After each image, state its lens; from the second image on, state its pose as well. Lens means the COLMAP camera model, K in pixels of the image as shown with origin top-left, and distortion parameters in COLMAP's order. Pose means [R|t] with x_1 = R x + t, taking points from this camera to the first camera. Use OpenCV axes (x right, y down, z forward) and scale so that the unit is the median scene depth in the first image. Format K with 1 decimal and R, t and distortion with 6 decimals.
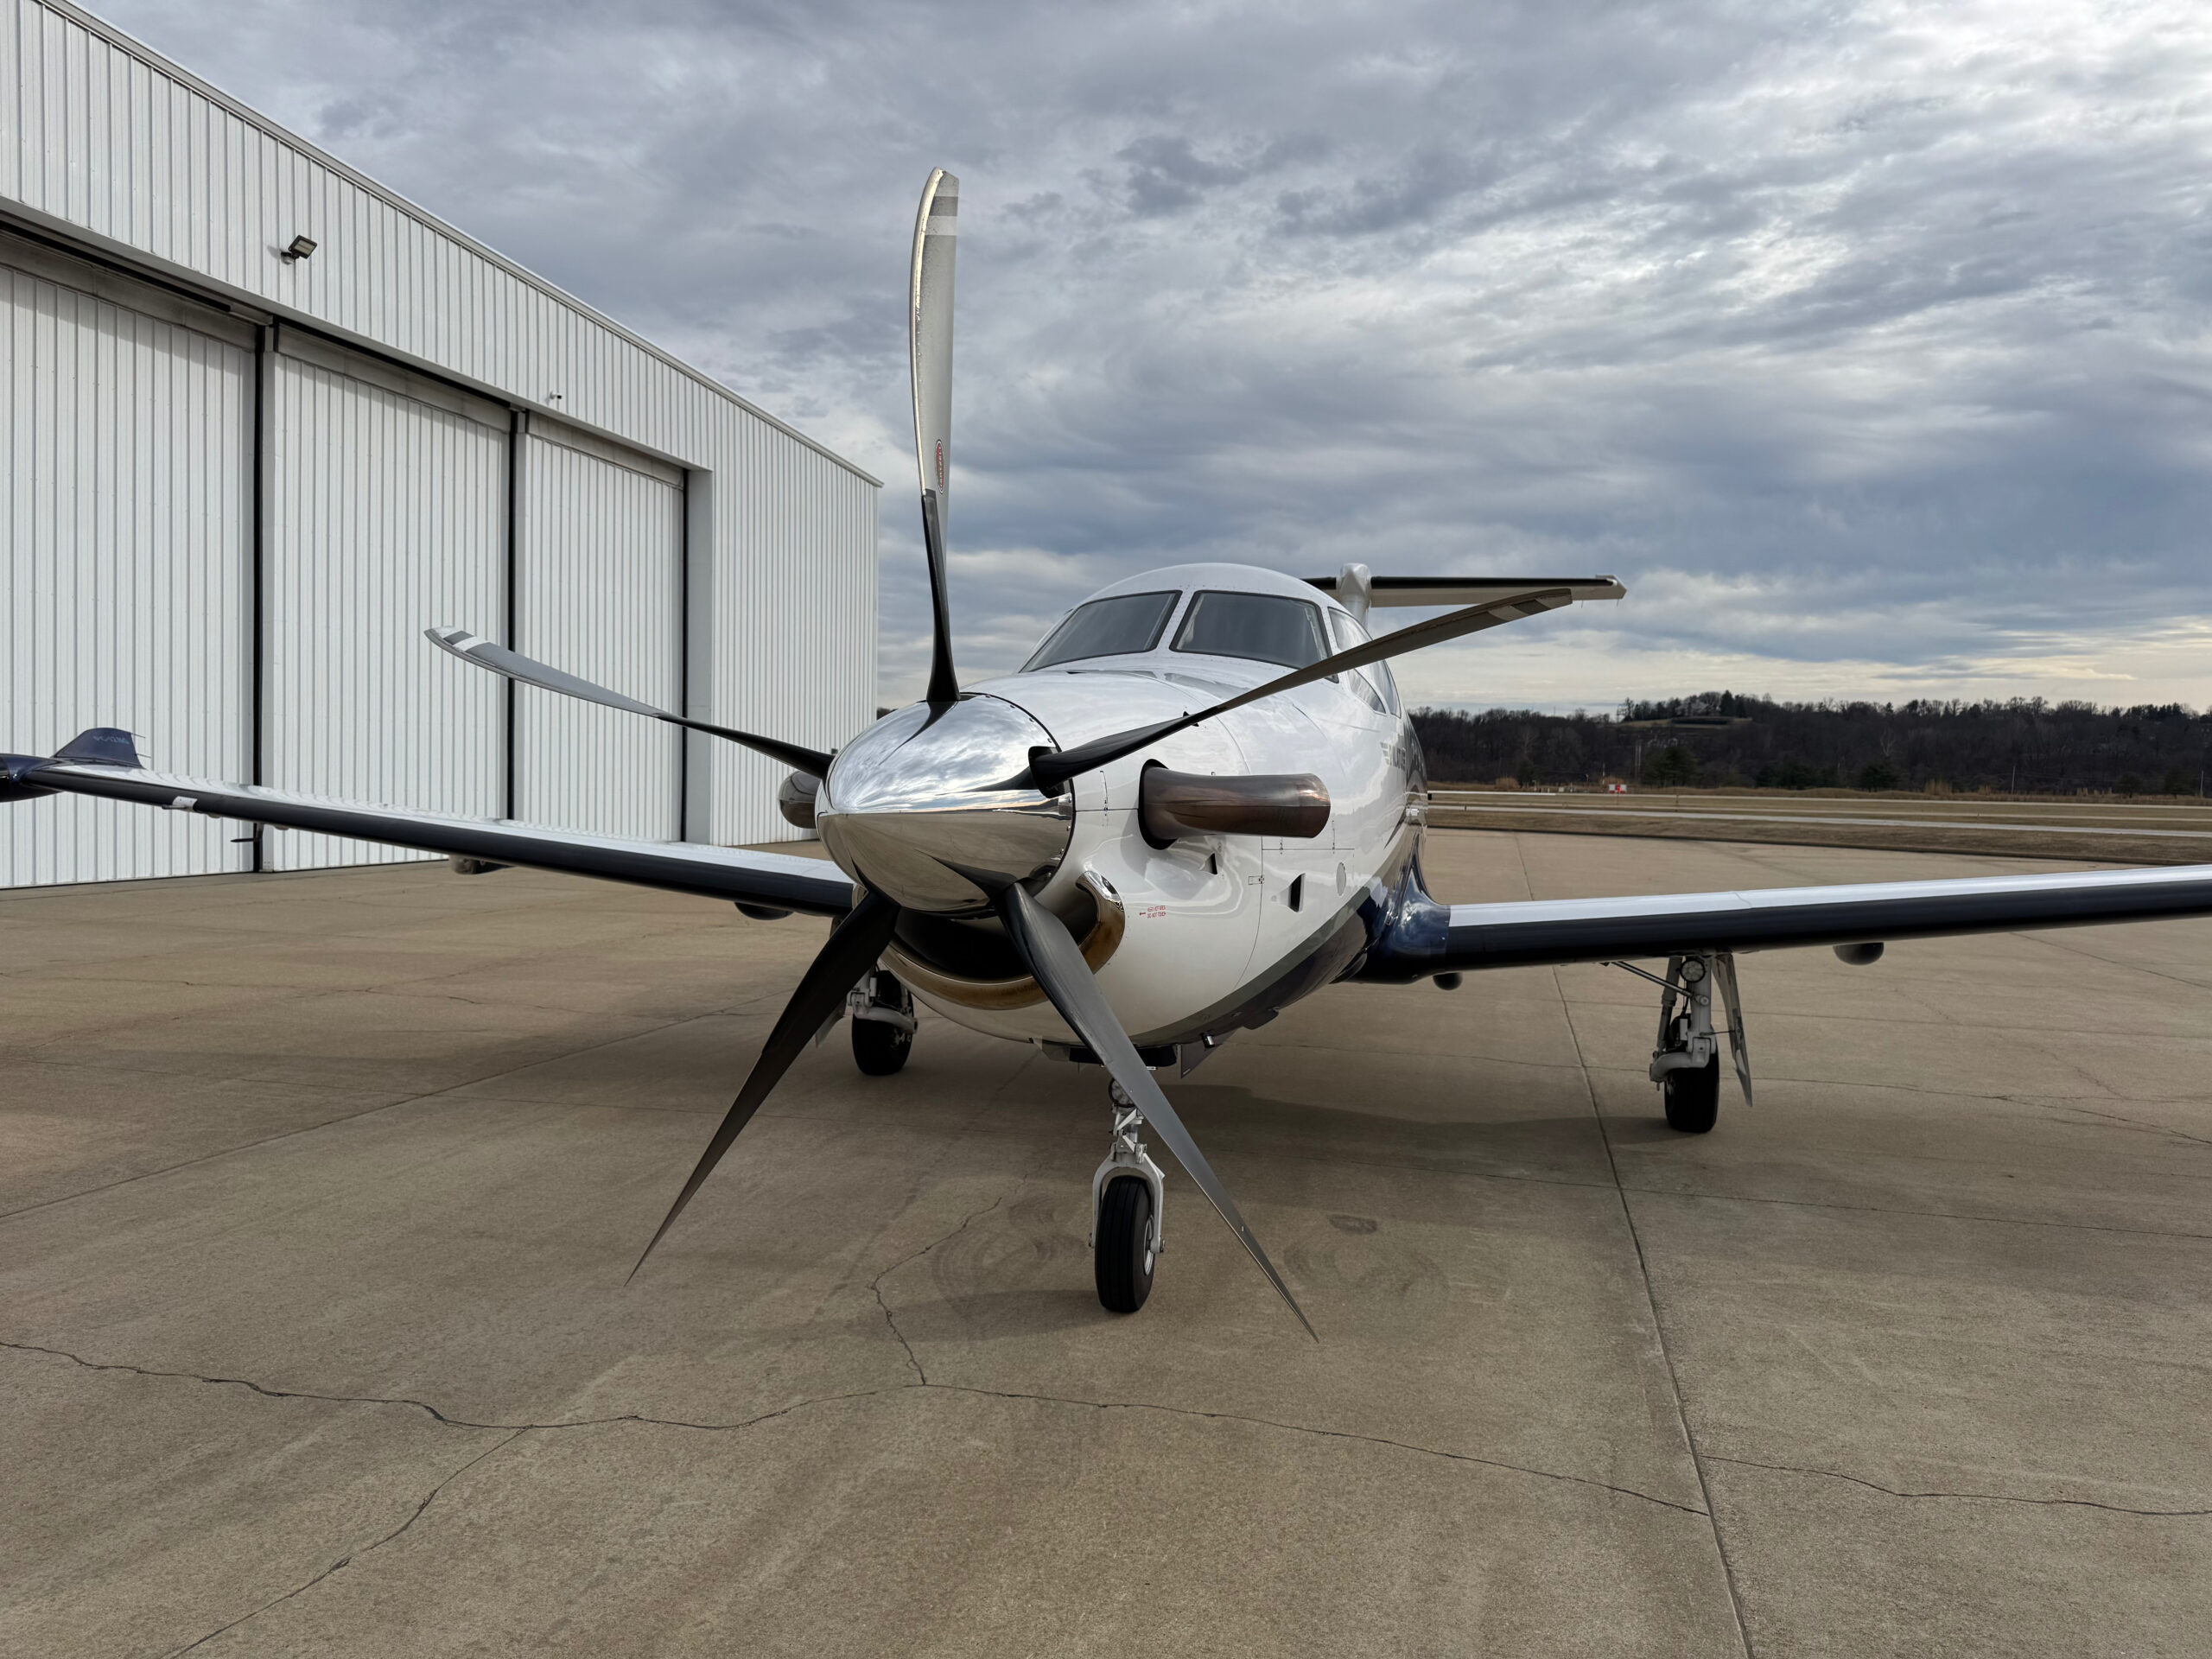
lens RADIAL K [[1555.5, 0, 1112.3], [0, 1555.5, 916.8], [0, 0, 1]] dist [0.042820, -0.047781]
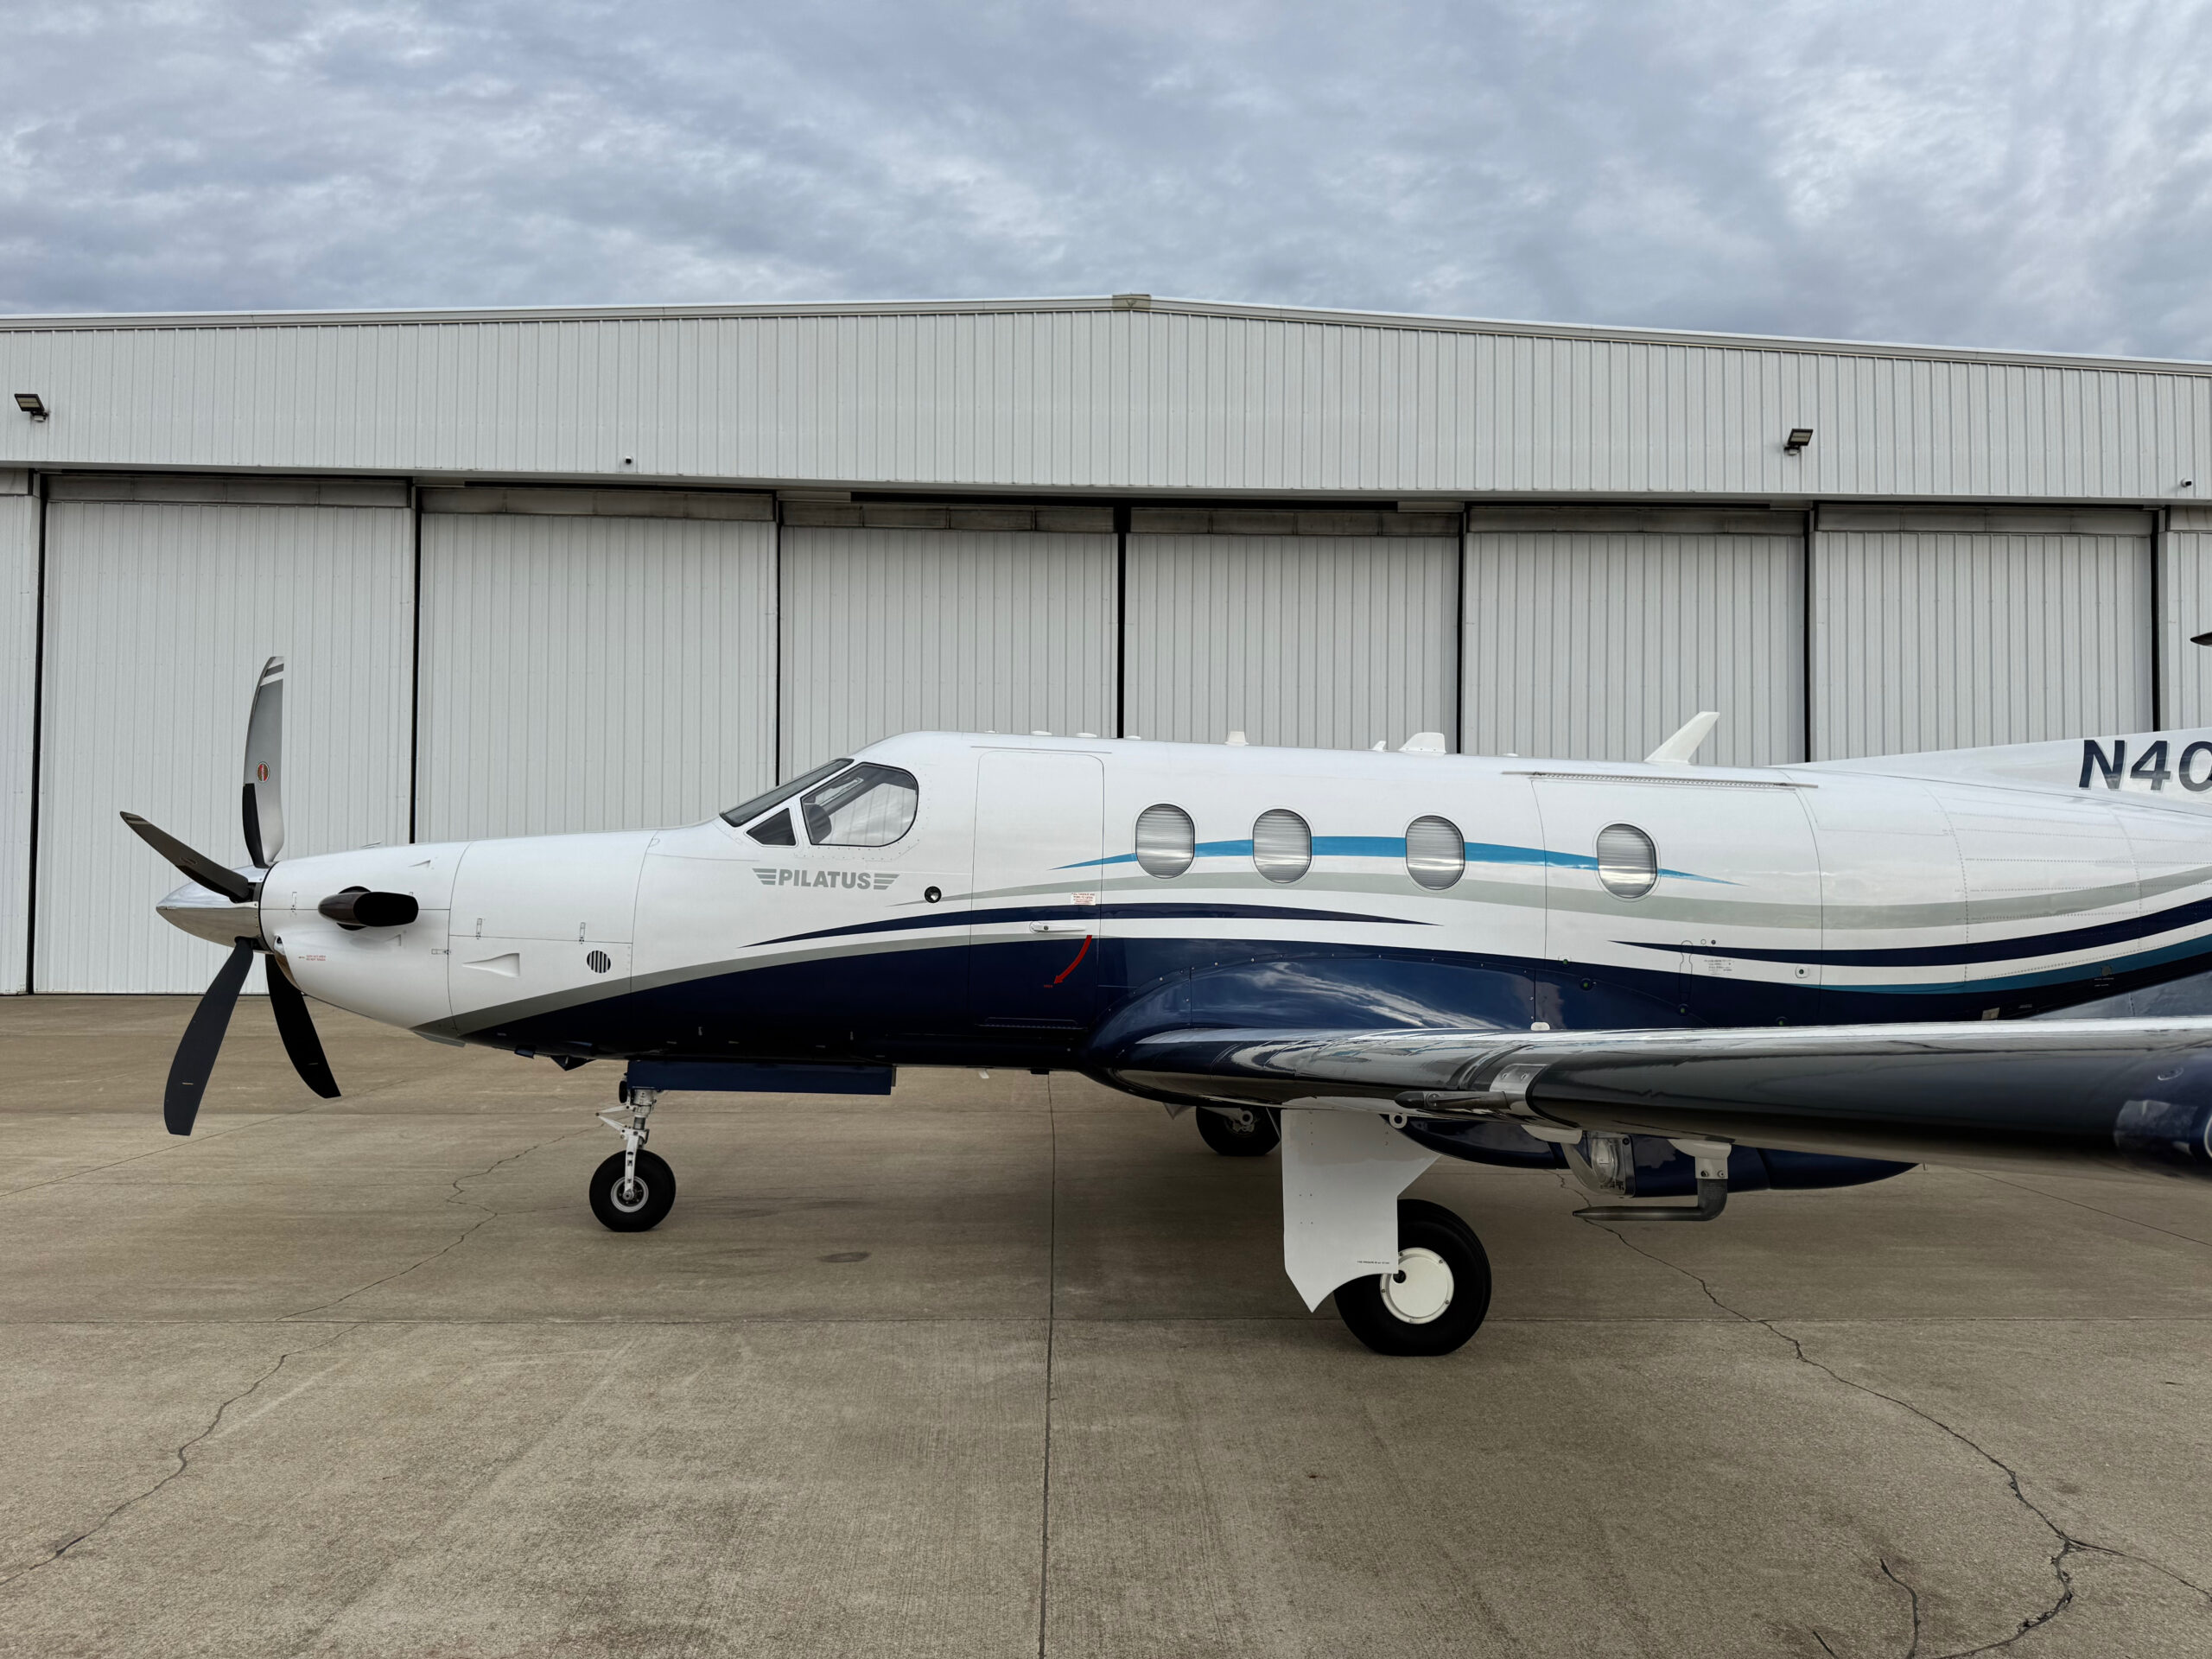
lens RADIAL K [[1552.8, 0, 1100.5], [0, 1552.8, 837.0], [0, 0, 1]] dist [0.105314, -0.141474]
pose [[0.275603, -0.049538, -0.959994, 0.082252], [-0.087128, 0.993273, -0.076268, -0.003285], [0.957315, 0.104662, 0.269433, 0.047490]]
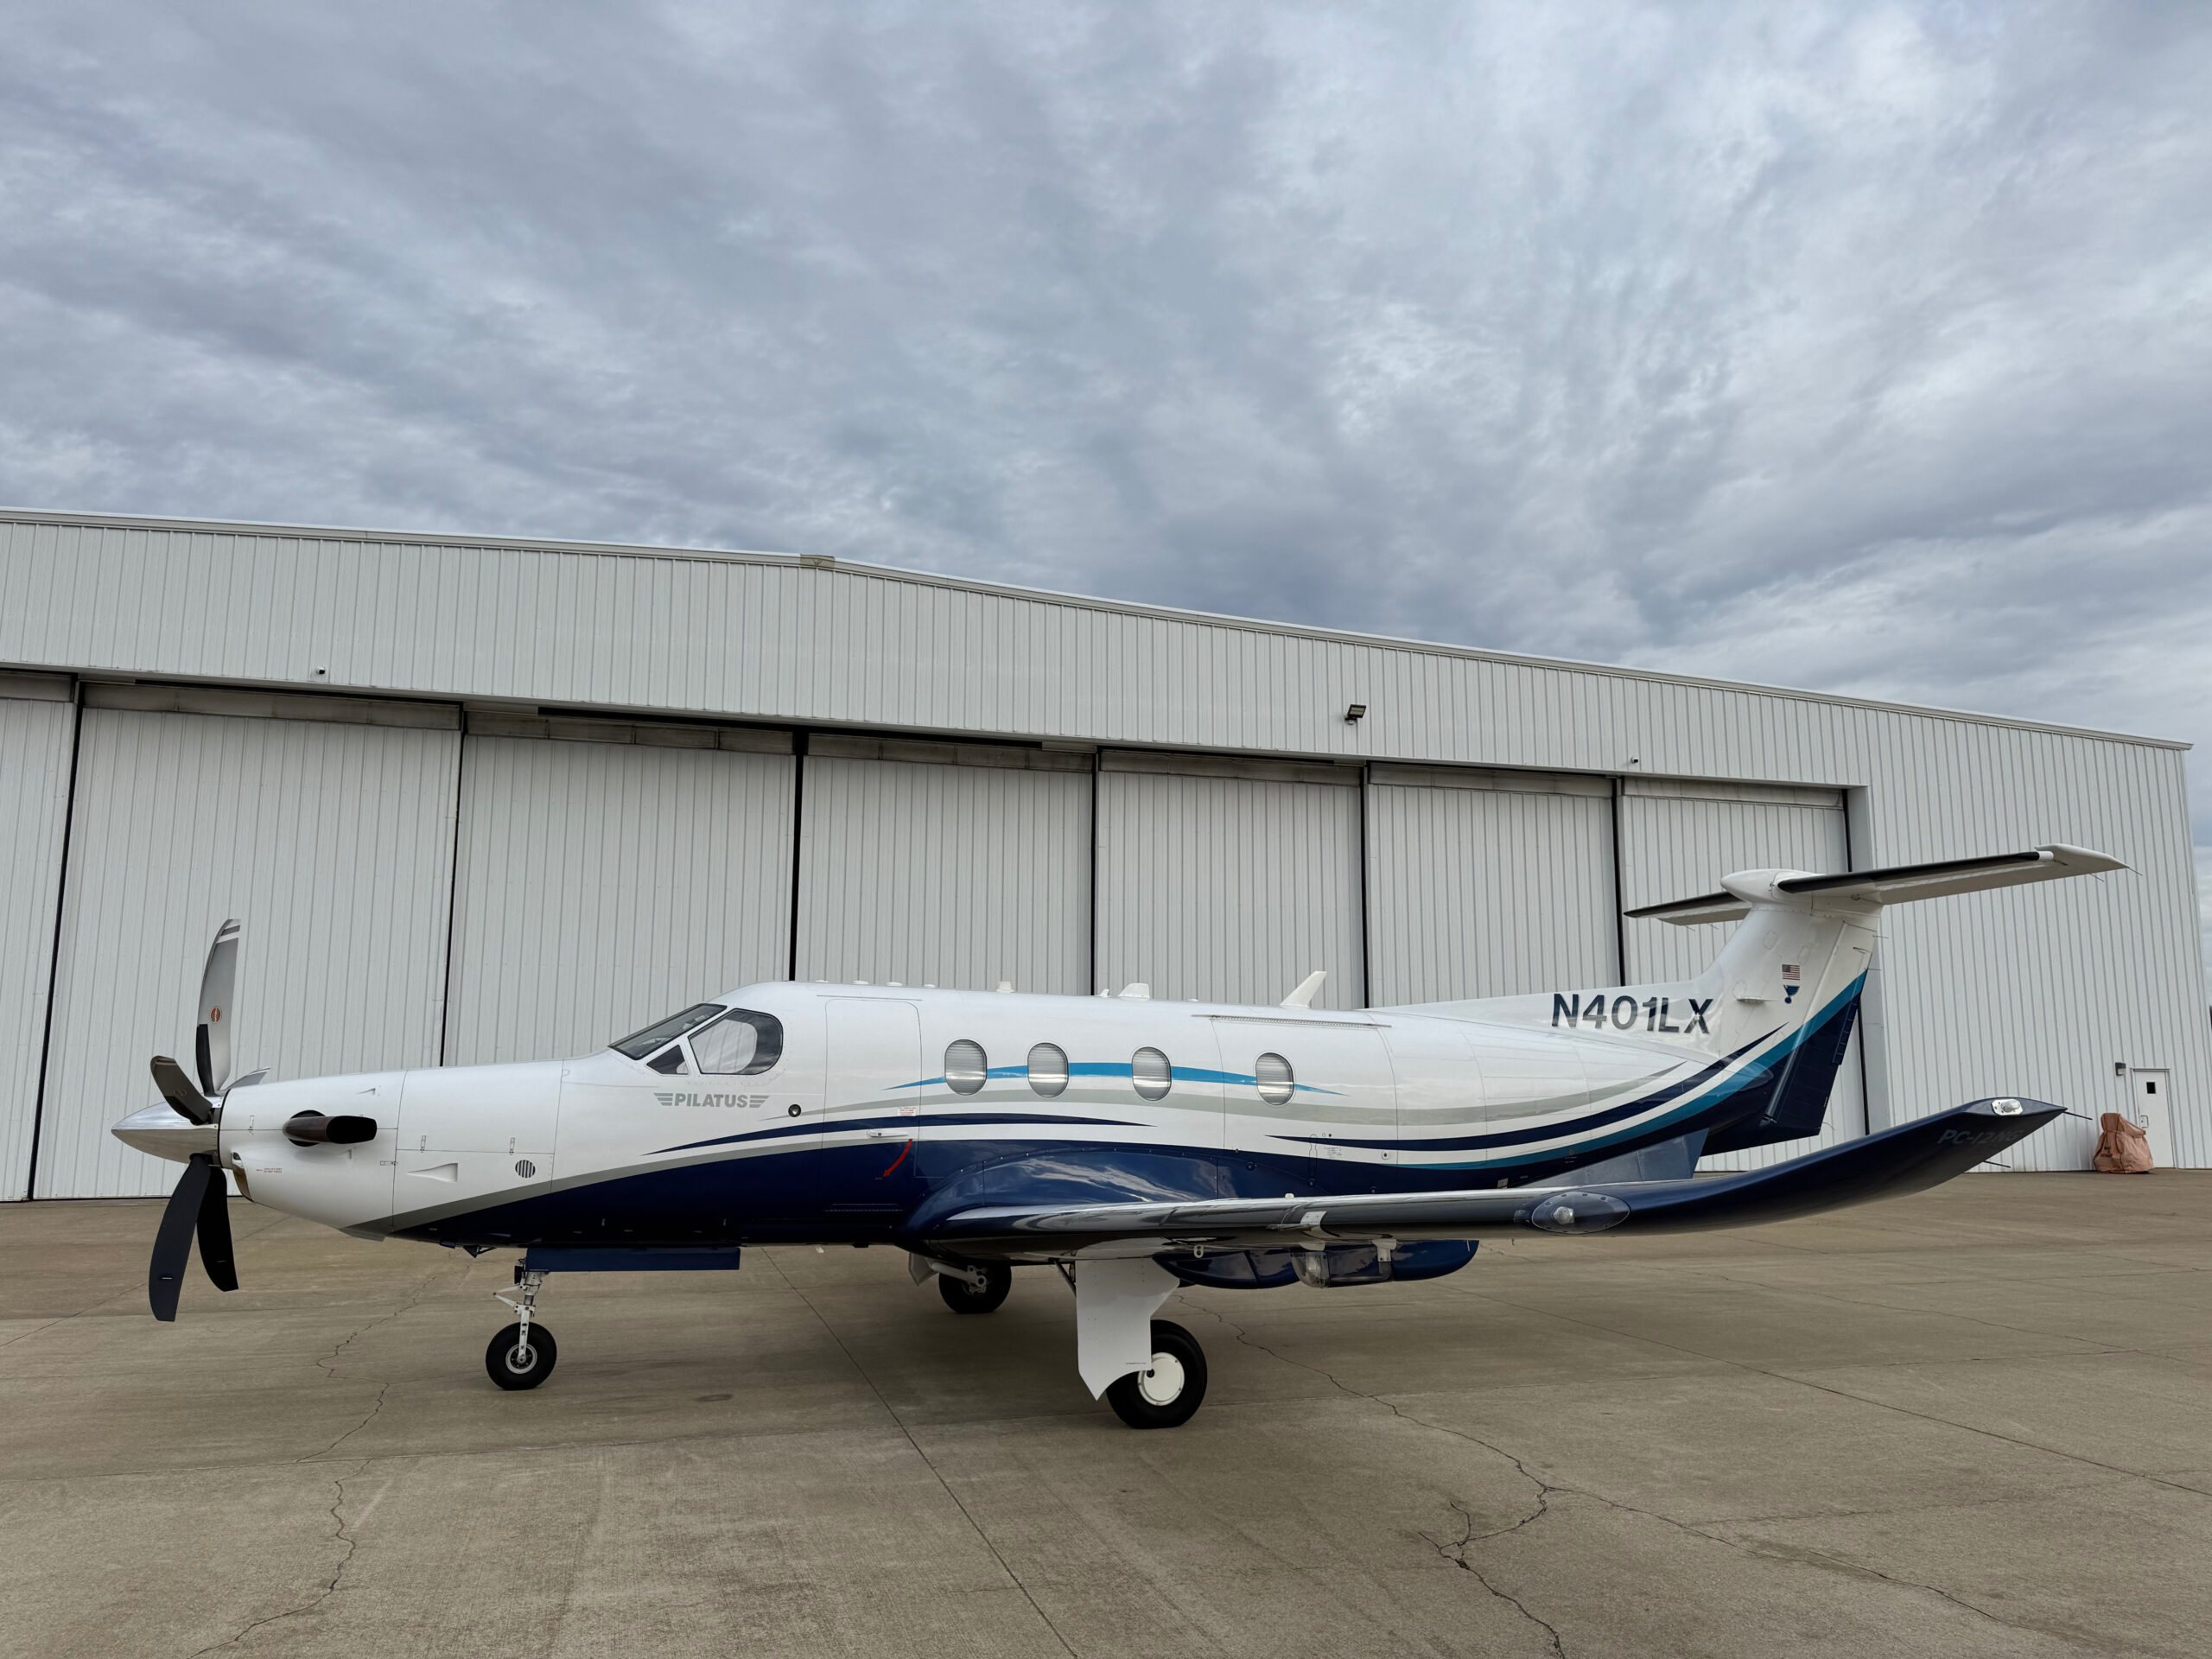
lens RADIAL K [[1552.8, 0, 1100.5], [0, 1552.8, 837.0], [0, 0, 1]] dist [0.105314, -0.141474]
pose [[0.513397, -0.143651, -0.846042, 0.104624], [-0.068843, 0.975818, -0.207461, -0.003198], [0.855385, 0.164754, 0.491093, 0.025777]]
